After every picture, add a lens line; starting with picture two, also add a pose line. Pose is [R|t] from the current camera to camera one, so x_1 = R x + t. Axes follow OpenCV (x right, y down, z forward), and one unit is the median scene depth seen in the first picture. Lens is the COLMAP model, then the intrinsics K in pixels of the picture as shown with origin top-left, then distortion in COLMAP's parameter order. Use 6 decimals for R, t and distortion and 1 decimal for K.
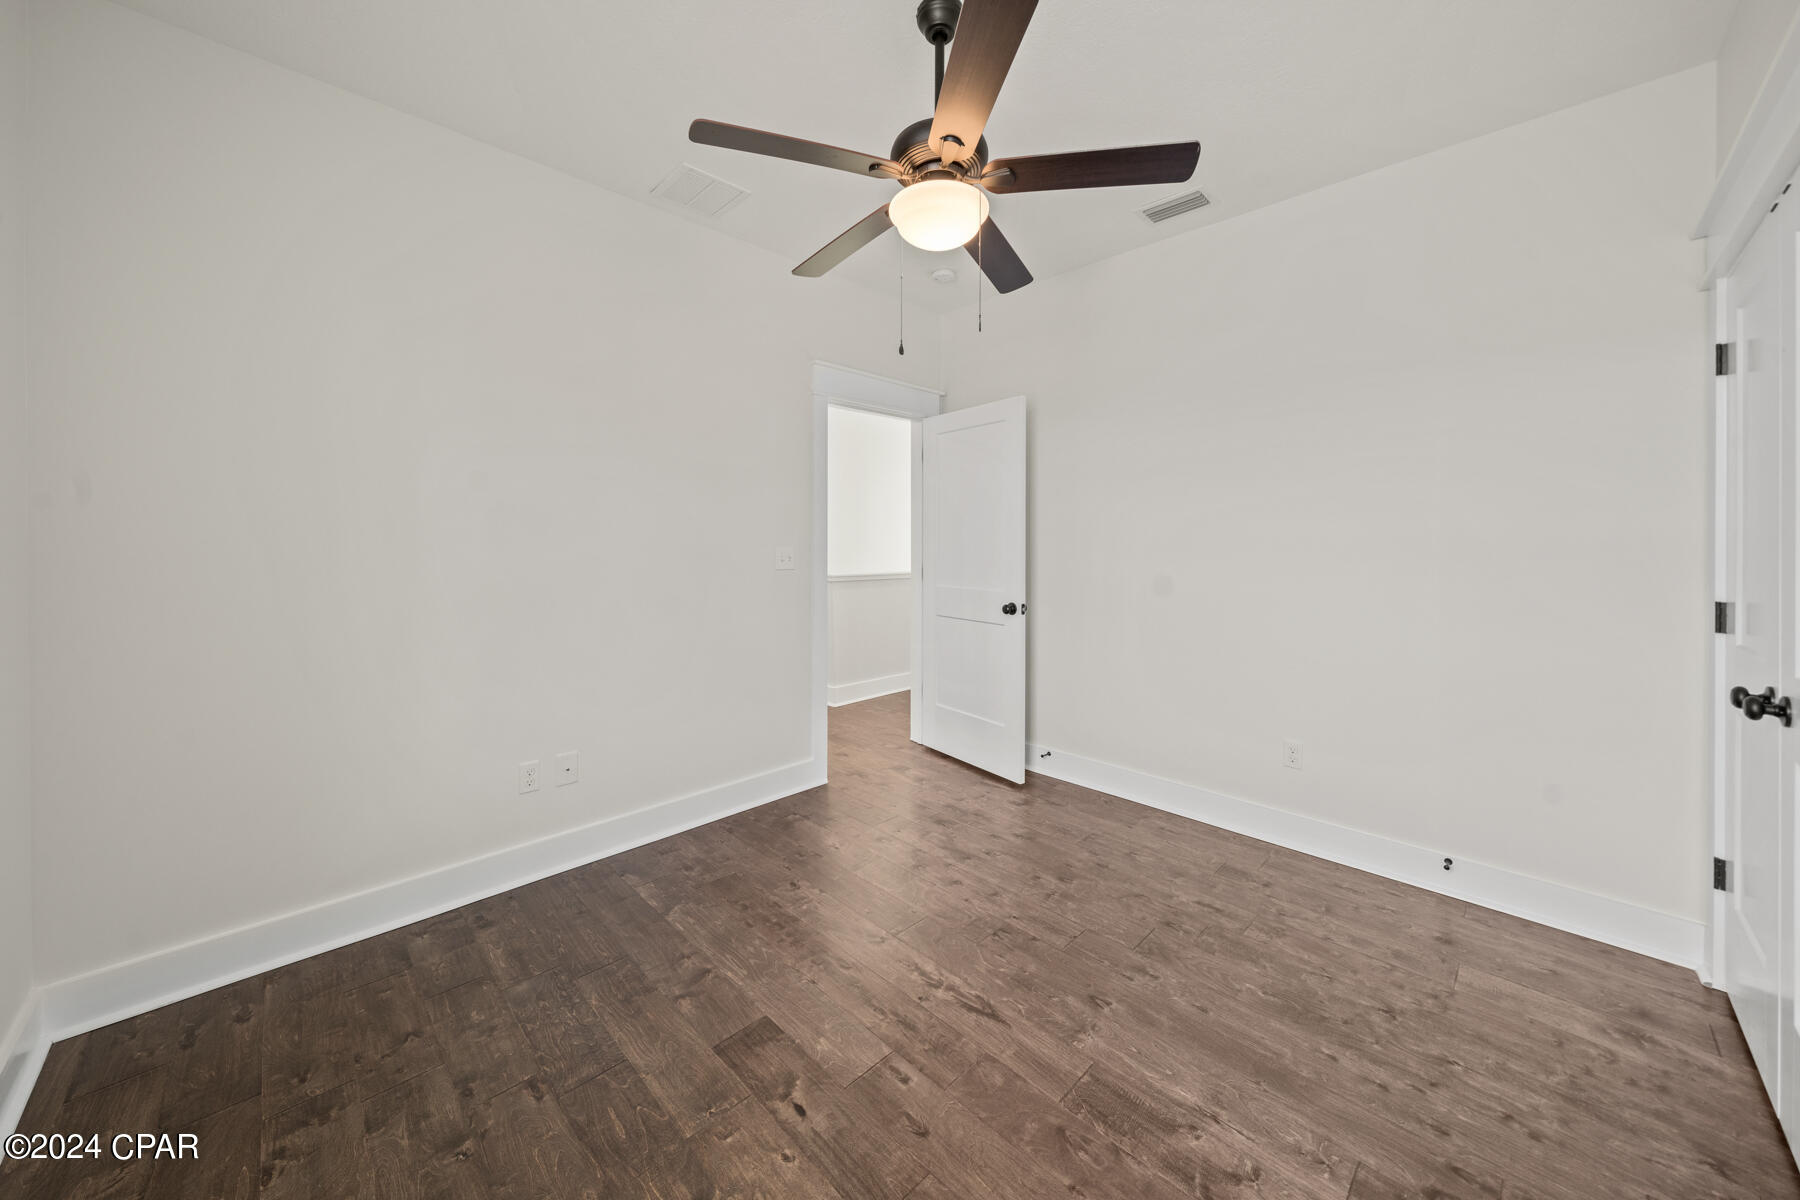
lens RADIAL K [[641.2, 0, 895.4], [0, 641.2, 543.0], [0, 0, 1]] dist [-0.005160, -0.000215]
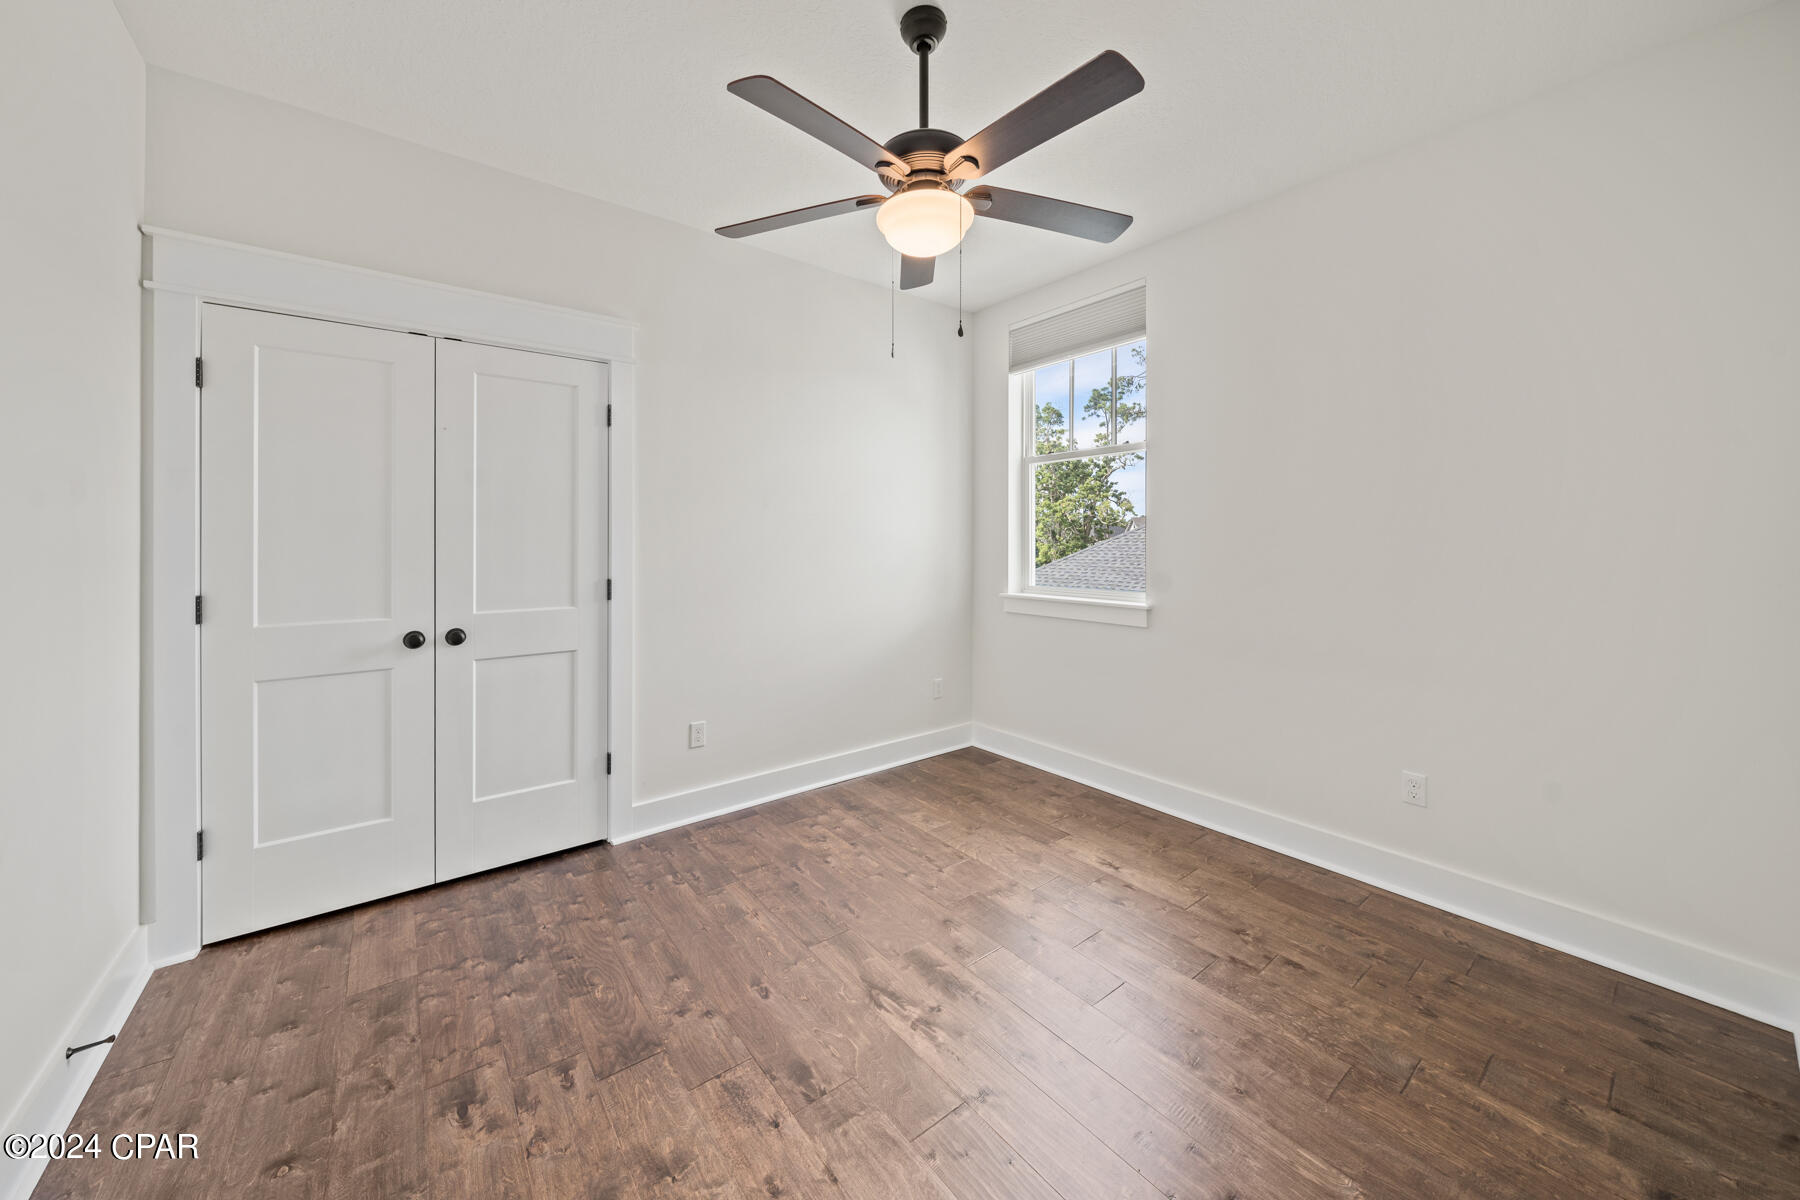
lens RADIAL K [[641.2, 0, 895.4], [0, 641.2, 543.0], [0, 0, 1]] dist [-0.005160, -0.000215]
pose [[-0.993806, -0.003760, 0.111069, -0.001047], [-0.003274, 0.999984, 0.004560, -0.002254], [-0.111084, 0.004169, -0.993802, 2.001871]]
